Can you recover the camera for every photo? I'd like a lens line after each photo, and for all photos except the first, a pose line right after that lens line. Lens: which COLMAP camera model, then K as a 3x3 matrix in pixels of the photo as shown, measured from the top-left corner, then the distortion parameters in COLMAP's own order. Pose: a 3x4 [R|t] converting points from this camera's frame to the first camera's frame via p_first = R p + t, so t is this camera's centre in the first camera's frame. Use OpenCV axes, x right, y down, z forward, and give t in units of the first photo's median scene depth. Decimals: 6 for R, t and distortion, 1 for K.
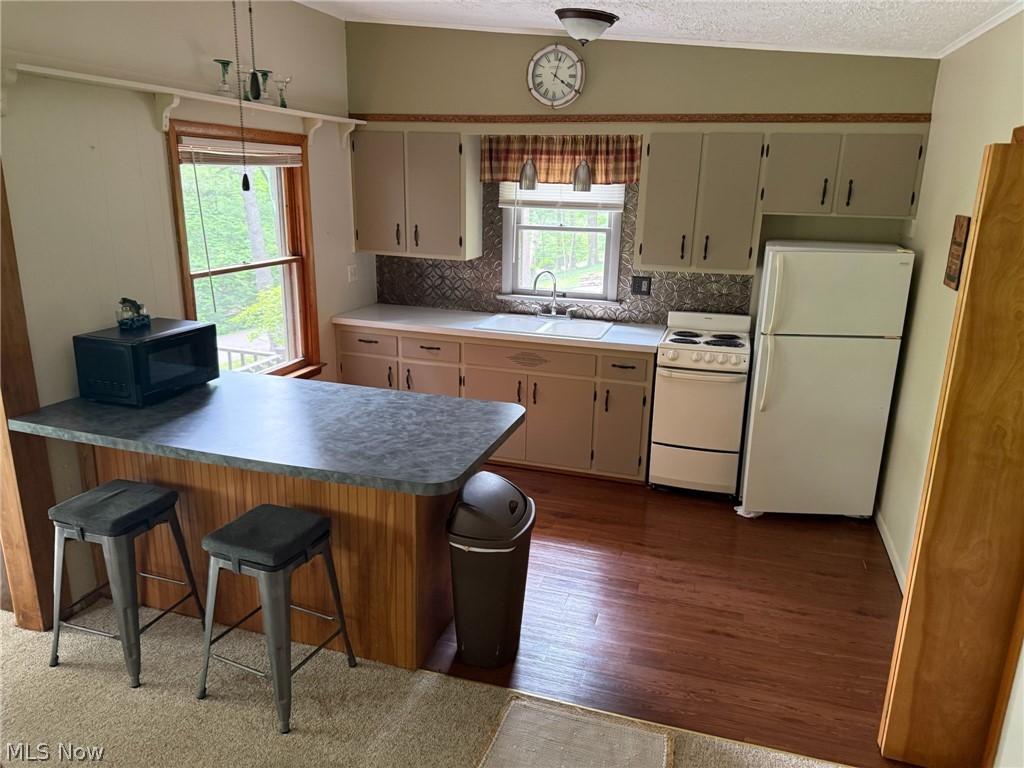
lens RADIAL K [[717.8, 0, 519.8], [0, 717.8, 389.6], [0, 0, 1]] dist [0.078892, -0.096731]
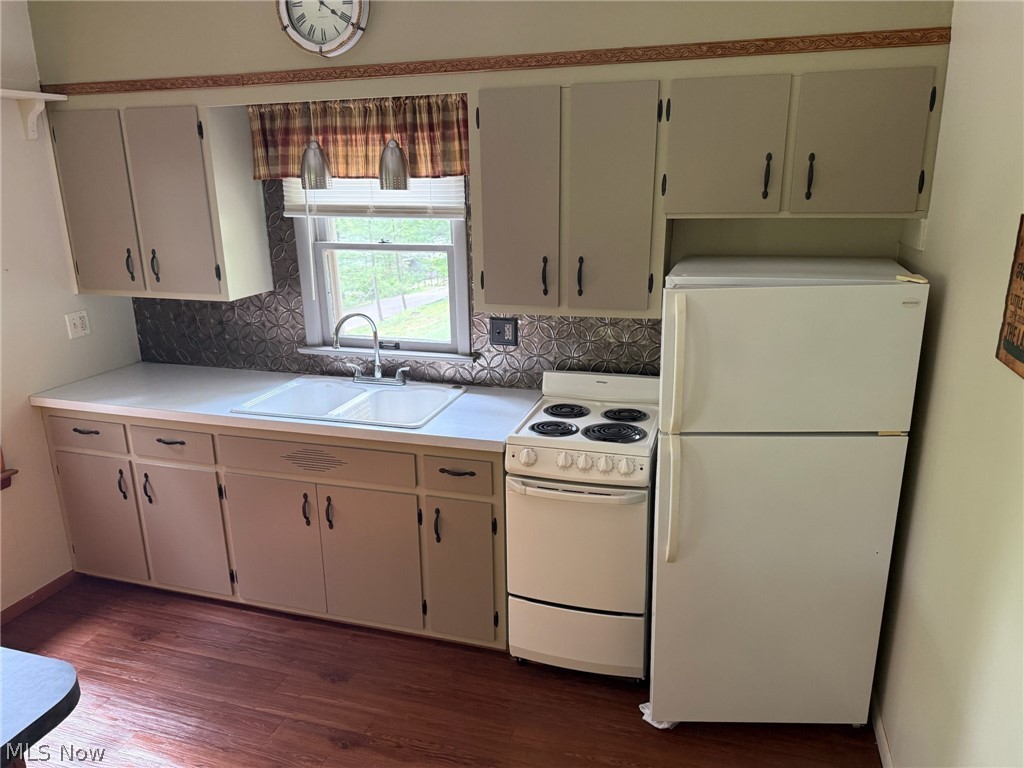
lens RADIAL K [[717.8, 0, 508.0], [0, 717.8, 391.5], [0, 0, 1]] dist [0.078892, -0.096731]
pose [[0.998985, -0.034898, -0.028484, 0.204728], [0.035305, 0.999280, 0.013894, -0.106542], [0.027979, -0.014885, 0.999498, 0.378729]]
